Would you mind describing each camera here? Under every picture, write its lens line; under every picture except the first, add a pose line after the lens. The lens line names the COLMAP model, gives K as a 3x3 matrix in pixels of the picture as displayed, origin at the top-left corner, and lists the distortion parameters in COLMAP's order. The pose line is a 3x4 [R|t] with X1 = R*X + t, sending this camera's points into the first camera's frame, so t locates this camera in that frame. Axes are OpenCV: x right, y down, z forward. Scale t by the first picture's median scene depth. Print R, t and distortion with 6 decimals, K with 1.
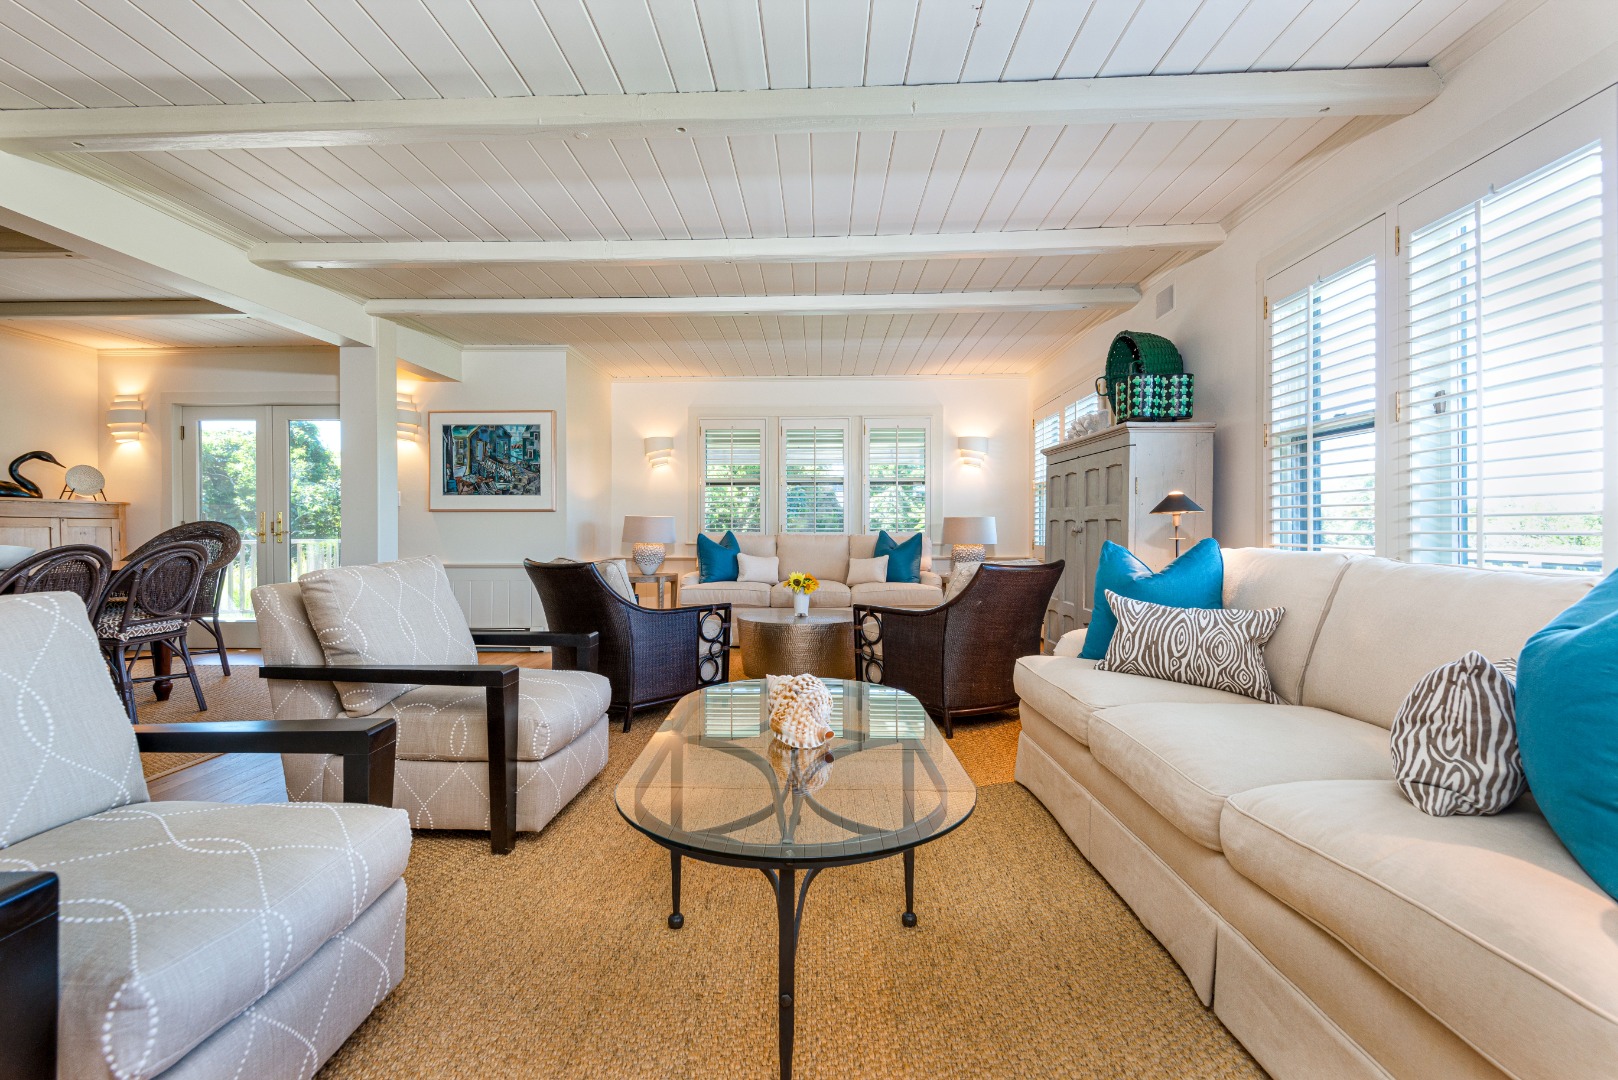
lens RADIAL K [[734.9, 0, 810.0], [0, 734.9, 530.3], [0, 0, 1]] dist [0.018270, -0.007680]
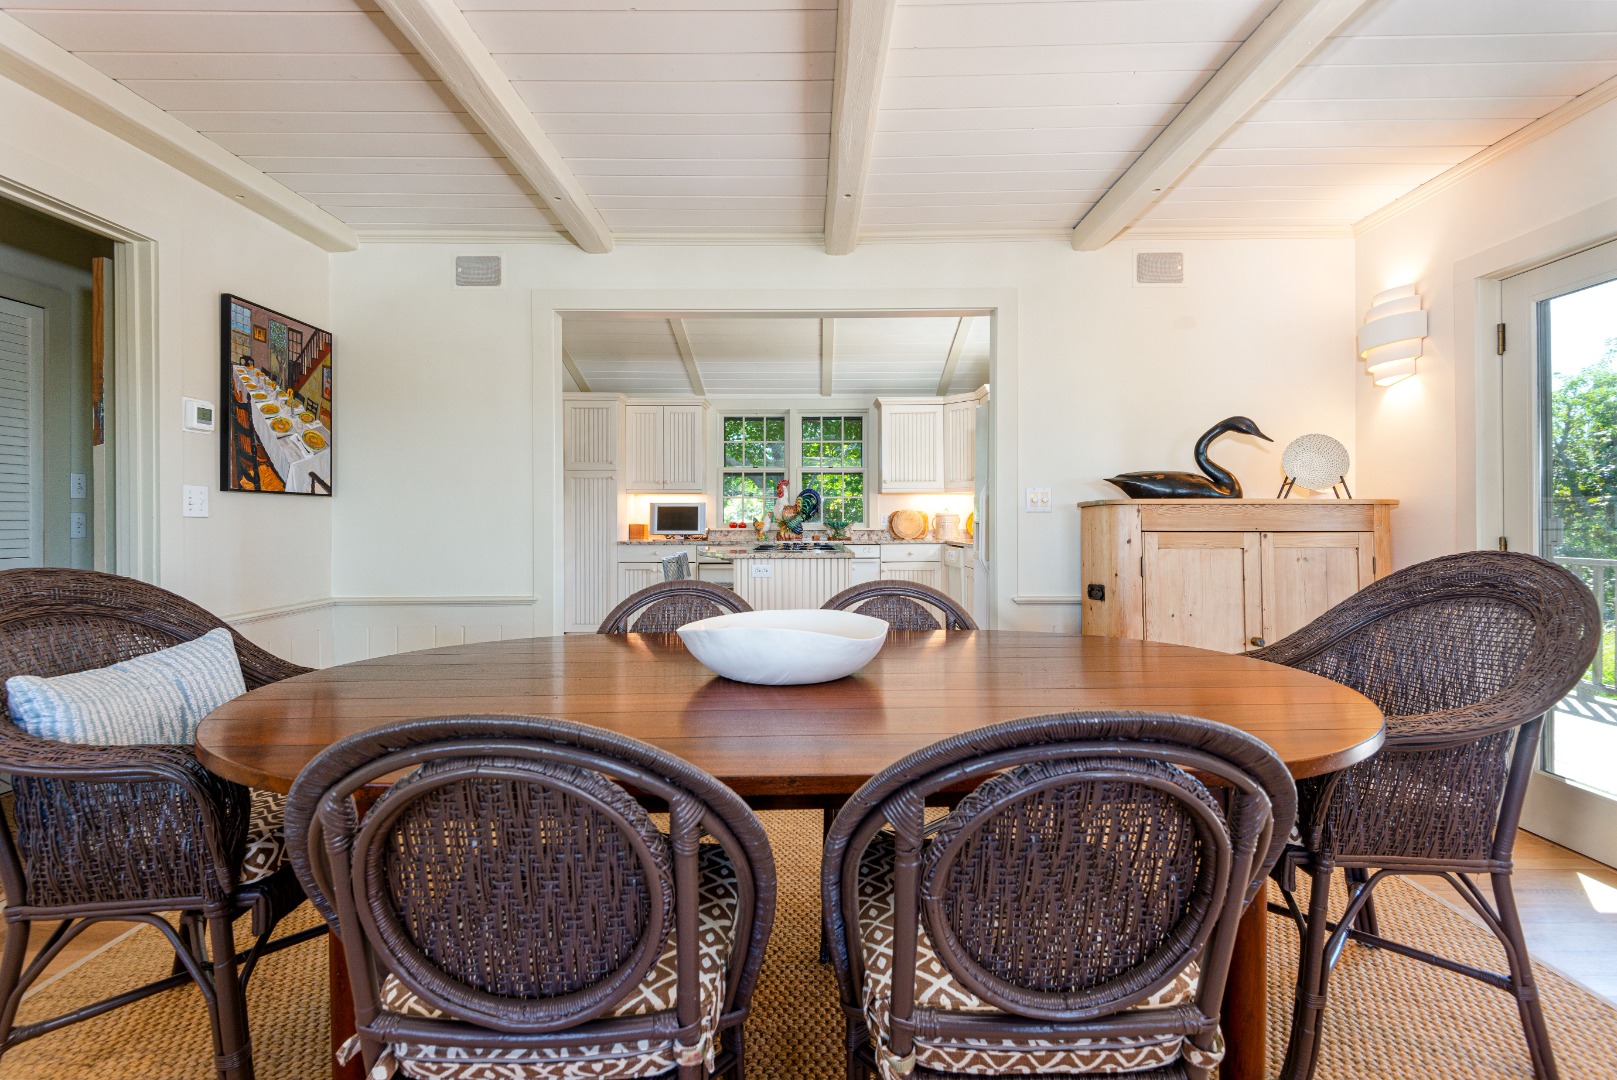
lens RADIAL K [[734.4, 0, 800.0], [0, 734.4, 531.0], [0, 0, 1]] dist [0.018270, -0.007680]
pose [[0.016170, 0.015271, -0.999753, -0.430844], [-0.002792, 0.999880, 0.015228, -0.023659], [0.999865, 0.002545, 0.016210, 0.606277]]
